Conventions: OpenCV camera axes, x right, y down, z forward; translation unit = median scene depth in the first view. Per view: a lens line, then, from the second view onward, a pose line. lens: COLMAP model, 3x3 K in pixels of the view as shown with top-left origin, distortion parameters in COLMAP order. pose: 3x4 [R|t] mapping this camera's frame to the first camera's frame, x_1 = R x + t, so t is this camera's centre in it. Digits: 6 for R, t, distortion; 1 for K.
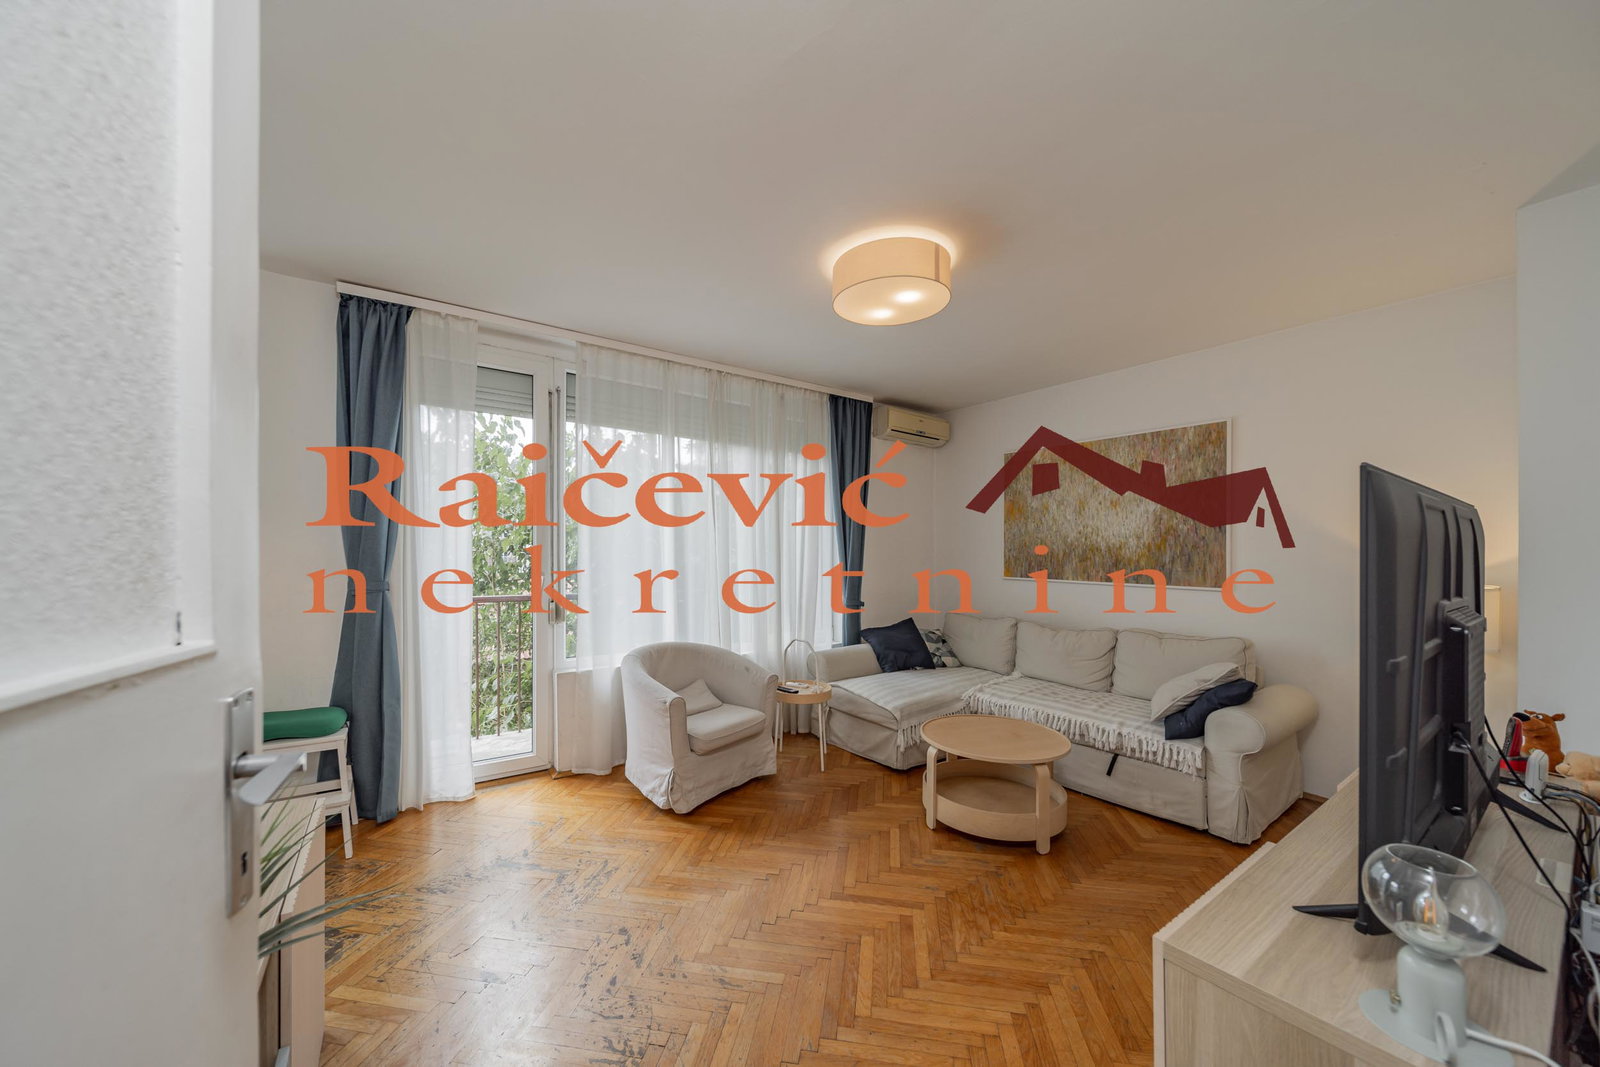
lens RADIAL K [[591.4, 0, 810.2], [0, 591.4, 558.0], [0, 0, 1]] dist [0.002057, -0.000050]
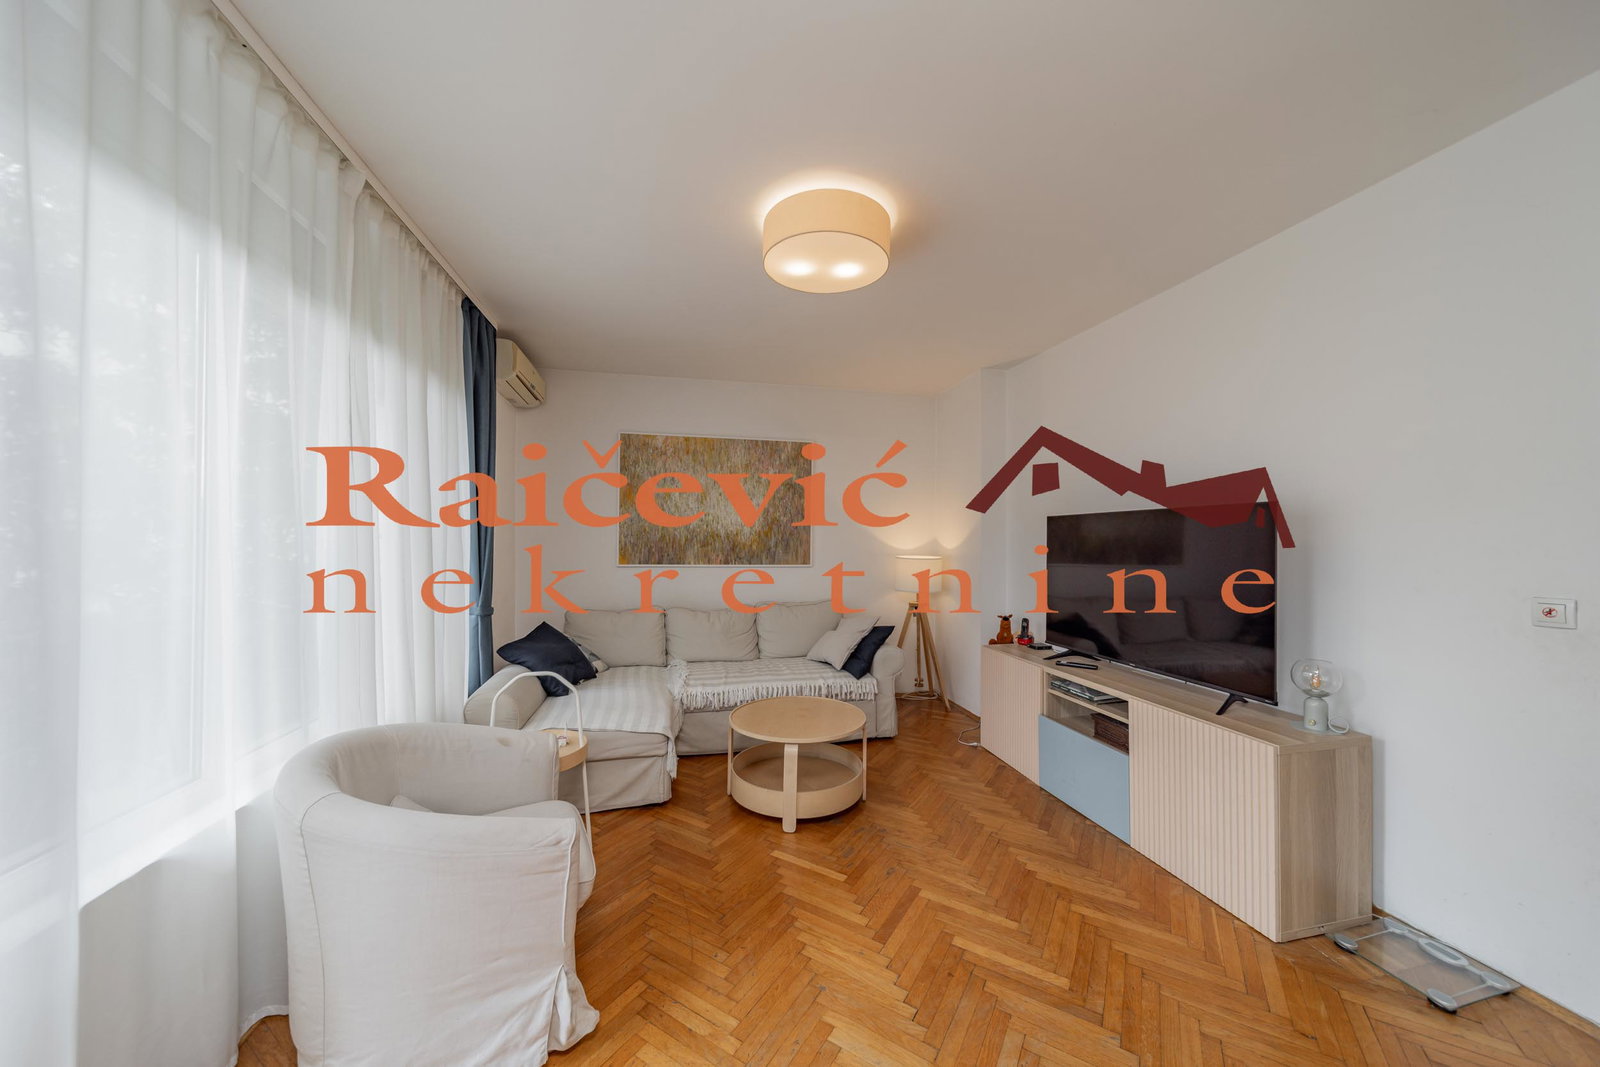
lens RADIAL K [[554.3, 0, 802.9], [0, 554.3, 540.2], [0, 0, 1]] dist [-0.003602, -0.000034]
pose [[0.391095, -0.005565, 0.920334, -0.453678], [0.007415, 0.999968, 0.002895, -0.008594], [-0.920321, 0.005692, 0.391124, 0.479828]]
